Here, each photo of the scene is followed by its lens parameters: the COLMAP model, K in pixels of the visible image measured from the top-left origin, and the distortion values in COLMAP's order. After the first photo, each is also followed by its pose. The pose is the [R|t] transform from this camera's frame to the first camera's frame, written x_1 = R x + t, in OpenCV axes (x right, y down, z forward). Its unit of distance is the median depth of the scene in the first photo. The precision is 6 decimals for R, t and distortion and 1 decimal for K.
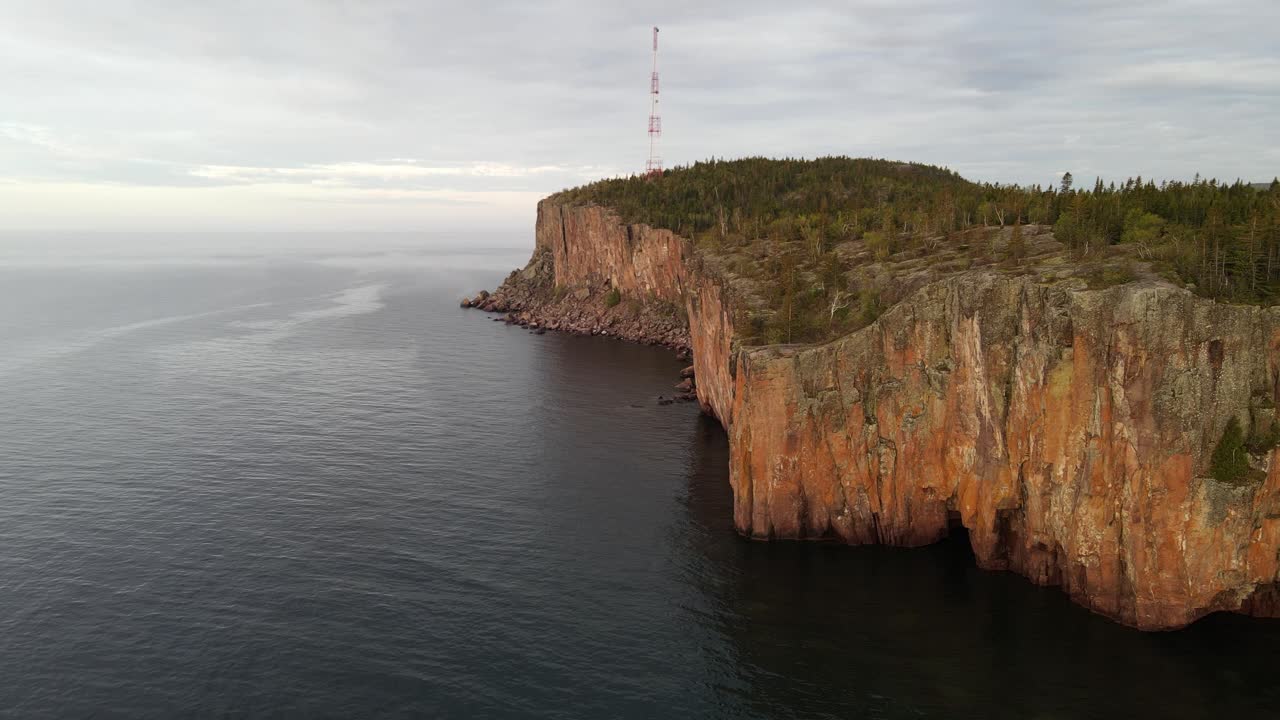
lens RADIAL K [[958.9, 0, 640.0], [0, 958.9, 360.0], [0, 0, 1]] dist [0.087254, -0.090233]
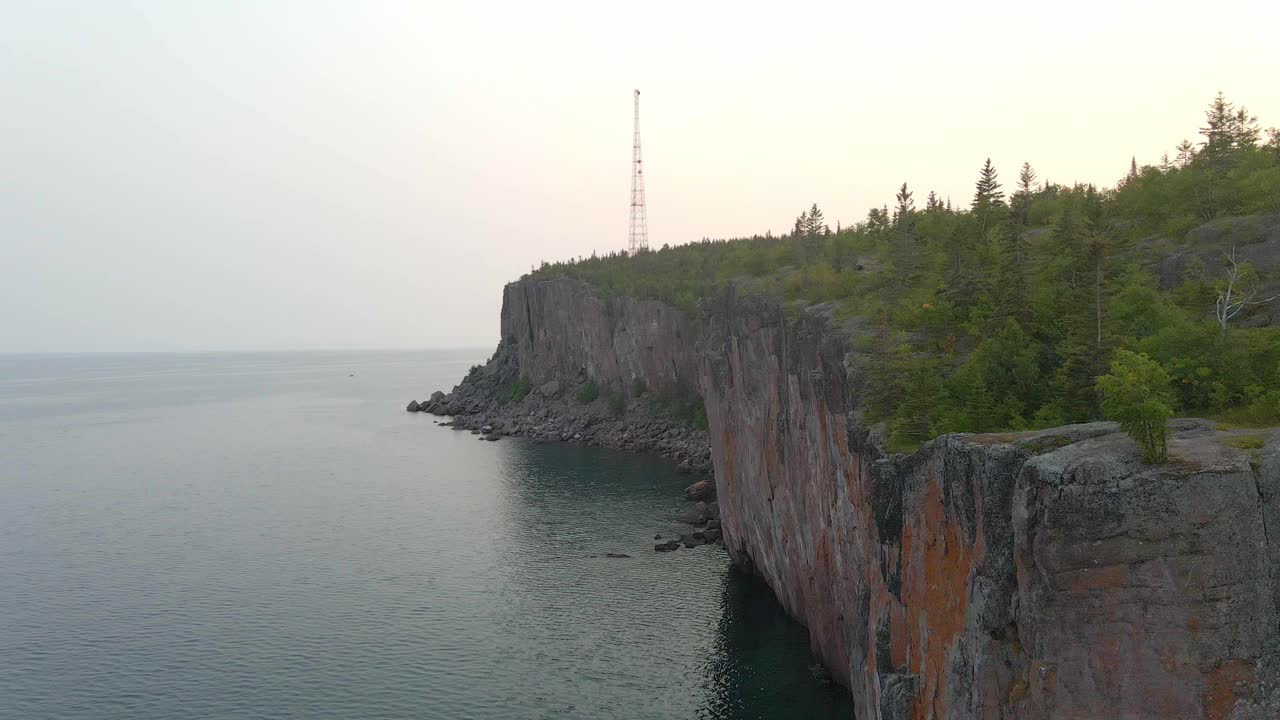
lens RADIAL K [[860.7, 0, 640.0], [0, 860.7, 360.0], [0, 0, 1]] dist [-0.001953, -0.000237]
pose [[0.999694, -0.019363, 0.015410, 0.002719], [0.021129, 0.992033, -0.124195, -0.002818], [-0.012883, 0.124483, 0.992138, 0.301906]]
